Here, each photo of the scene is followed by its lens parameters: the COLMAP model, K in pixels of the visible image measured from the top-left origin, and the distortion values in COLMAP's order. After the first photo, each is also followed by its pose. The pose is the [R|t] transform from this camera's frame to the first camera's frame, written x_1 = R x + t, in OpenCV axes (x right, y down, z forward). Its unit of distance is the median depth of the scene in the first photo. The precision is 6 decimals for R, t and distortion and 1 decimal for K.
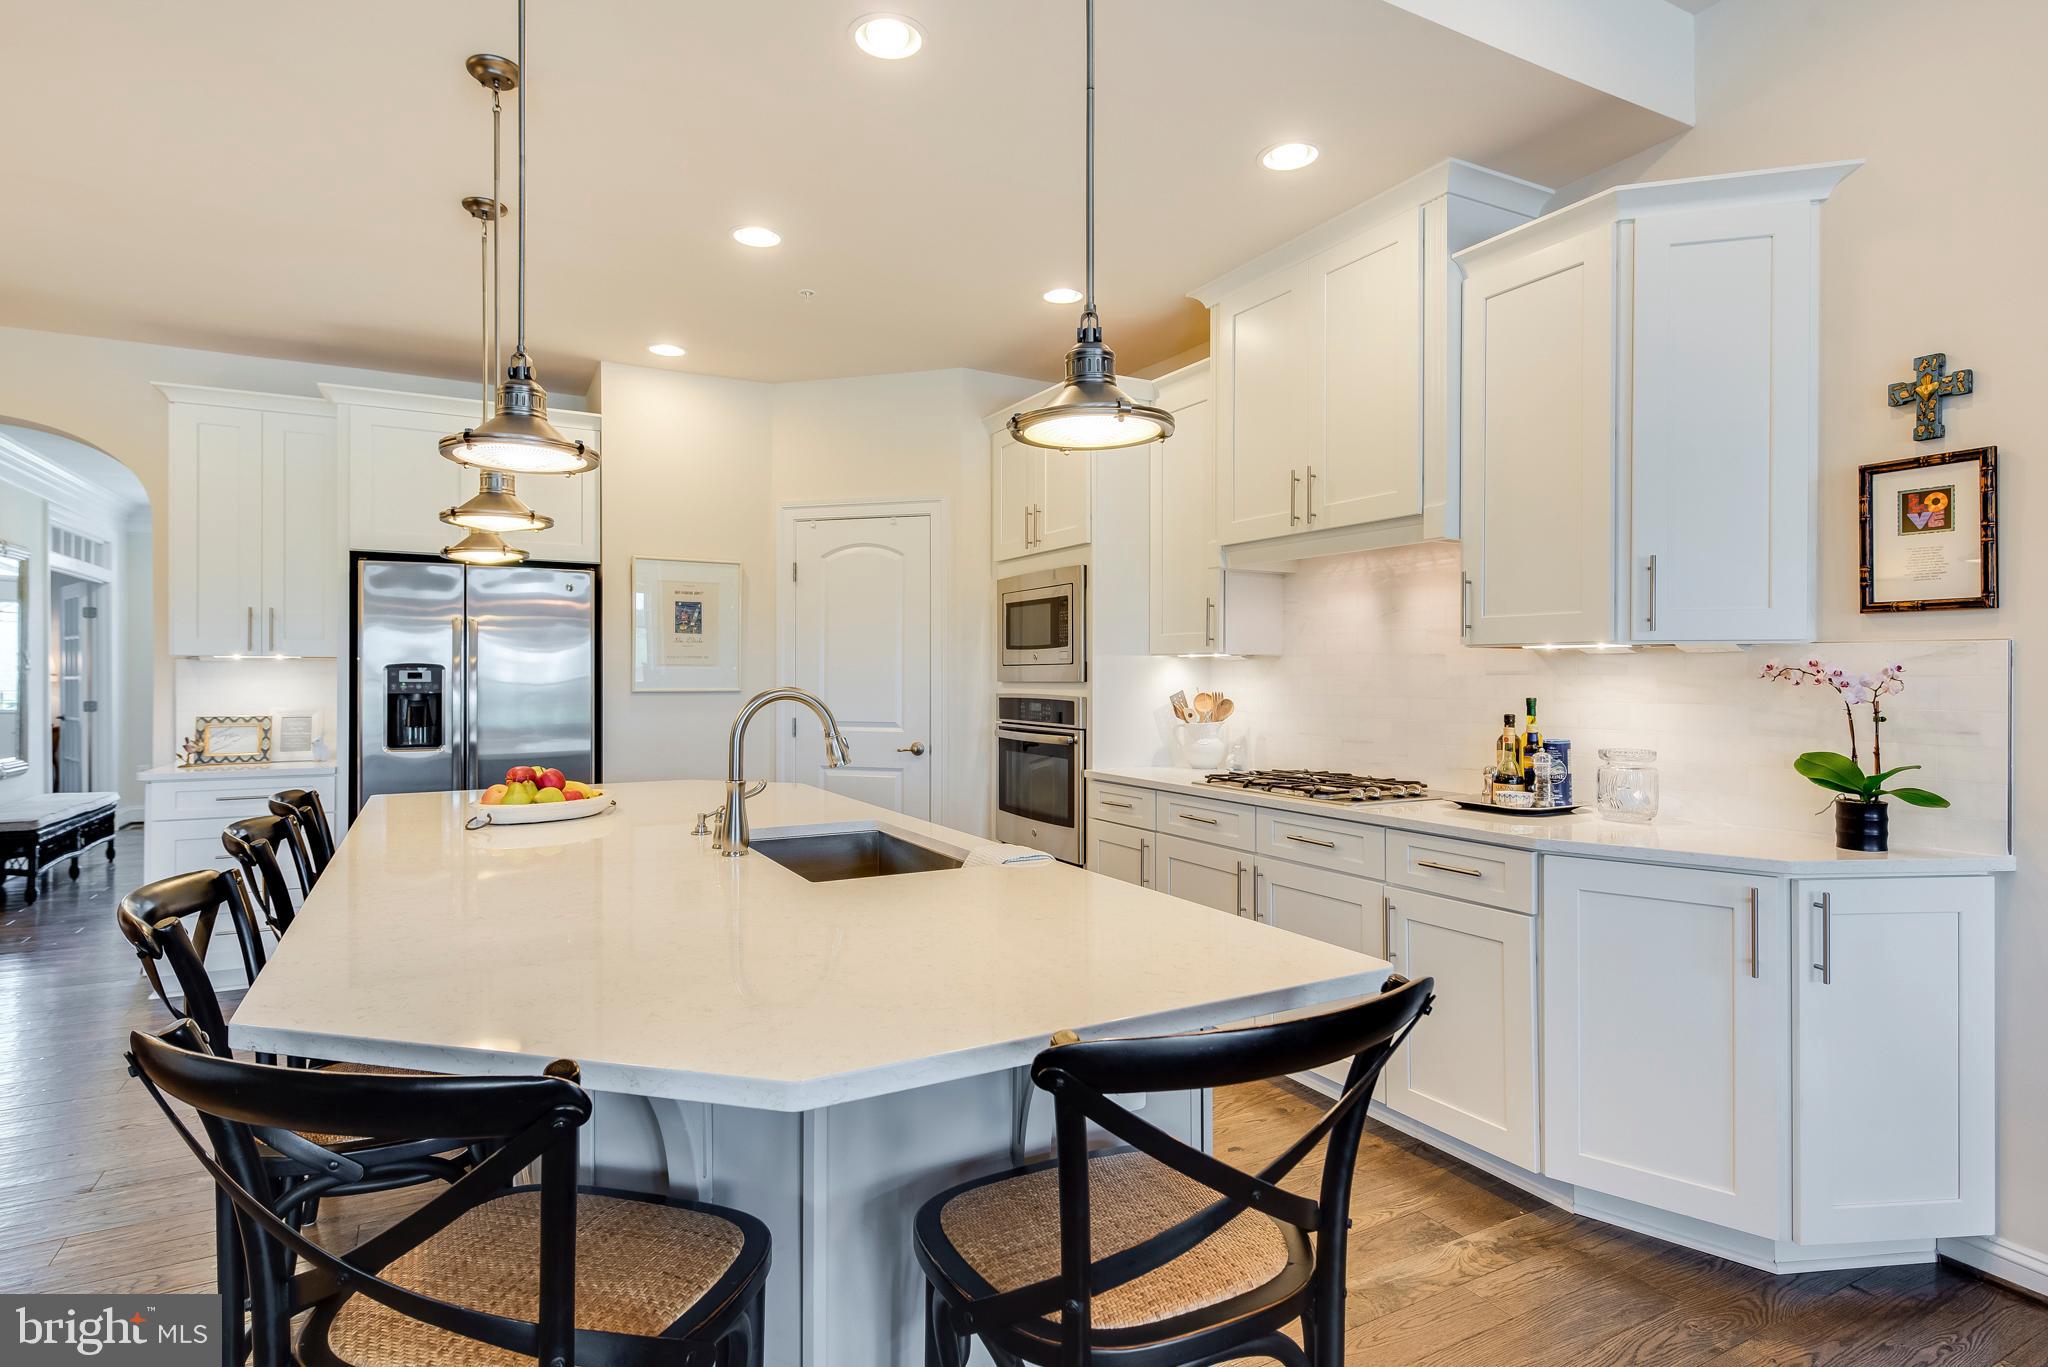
lens RADIAL K [[1067.0, 0, 1021.5], [0, 1067.0, 674.5], [0, 0, 1]] dist [0.007876, 0.000234]
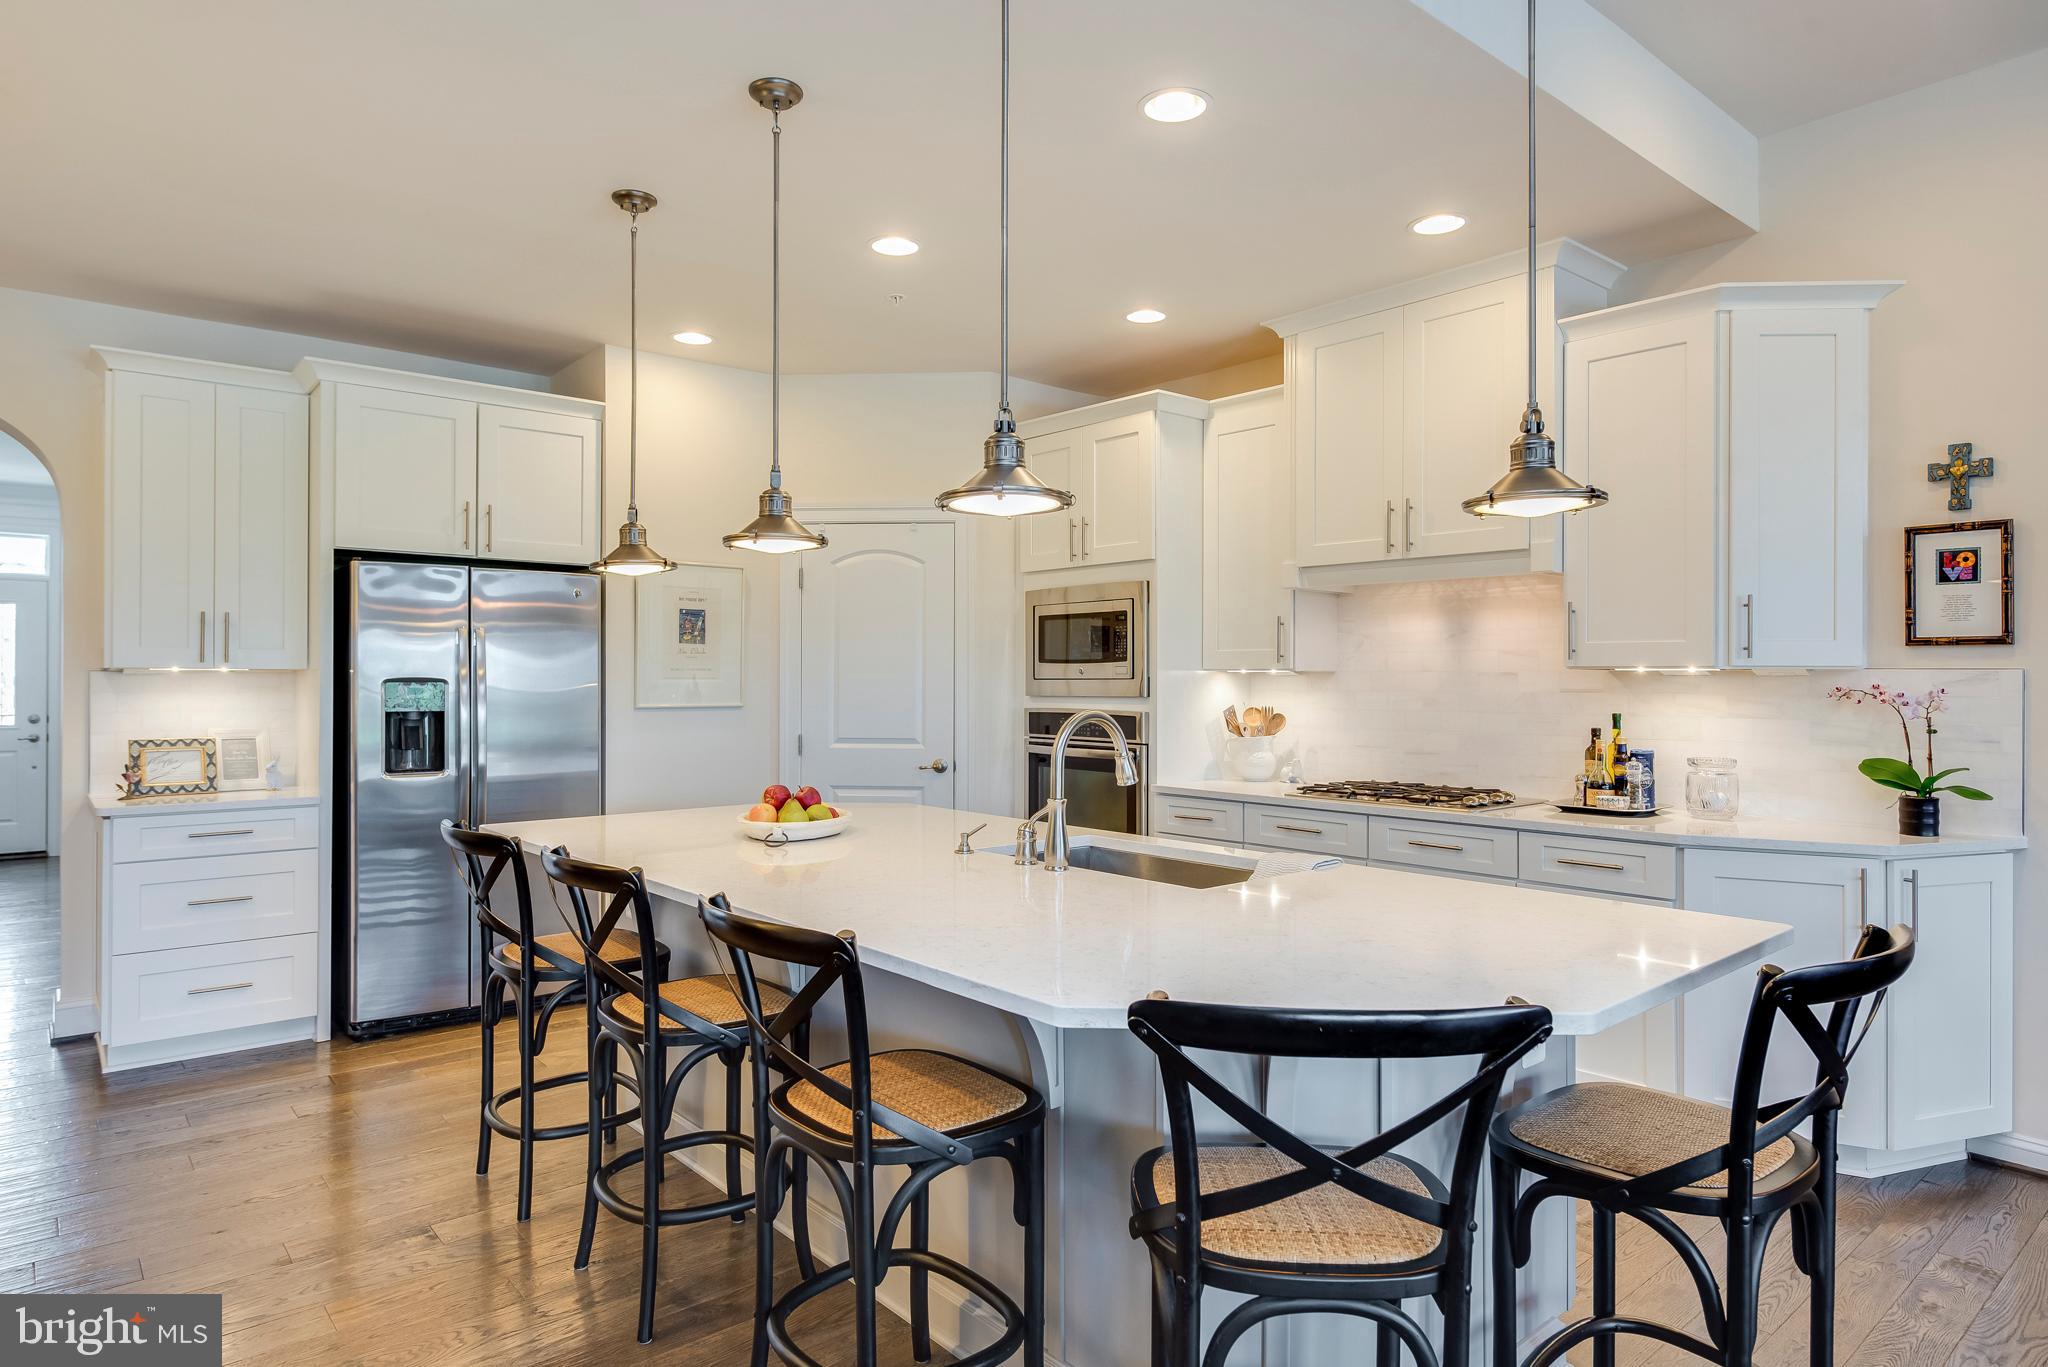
lens RADIAL K [[1209.4, 0, 1009.7], [0, 1209.4, 673.6], [0, 0, 1]] dist [0.000961, -0.003462]
pose [[0.977506, 0.001818, 0.210899, -0.373767], [-0.001148, 0.999994, -0.003299, -0.013644], [-0.210904, 0.002982, 0.977502, -0.105387]]
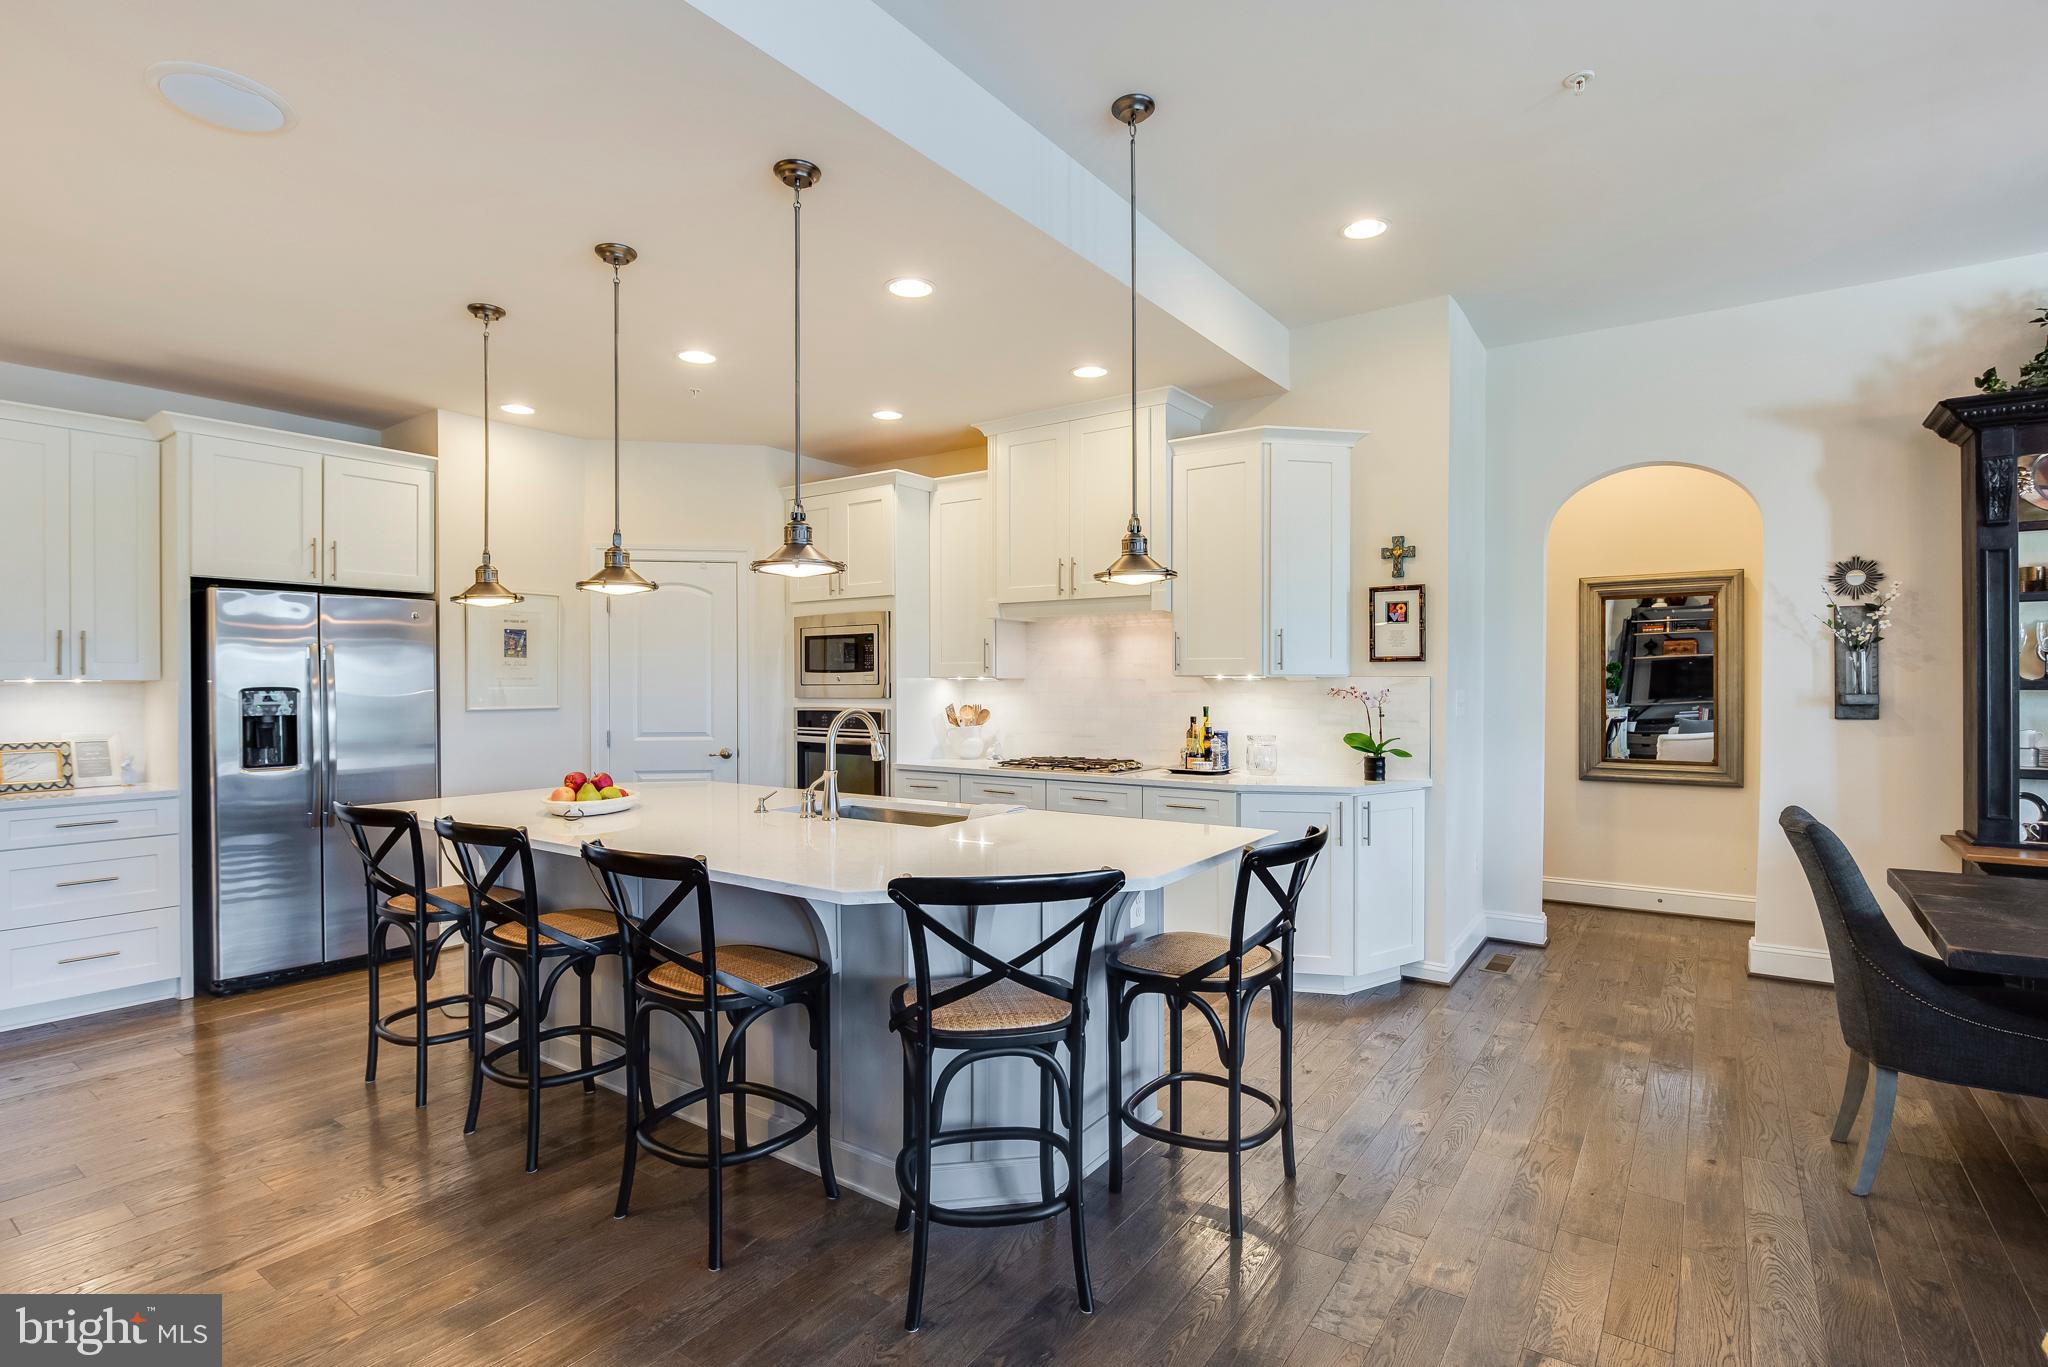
lens RADIAL K [[1008.7, 0, 1026.9], [0, 1008.7, 685.2], [0, 0, 1]] dist [-0.014785, -0.002747]
pose [[0.892189, -0.005195, 0.451632, -0.437571], [0.003062, 0.999980, 0.005453, -0.018838], [-0.451651, -0.003482, 0.892188, -0.260645]]
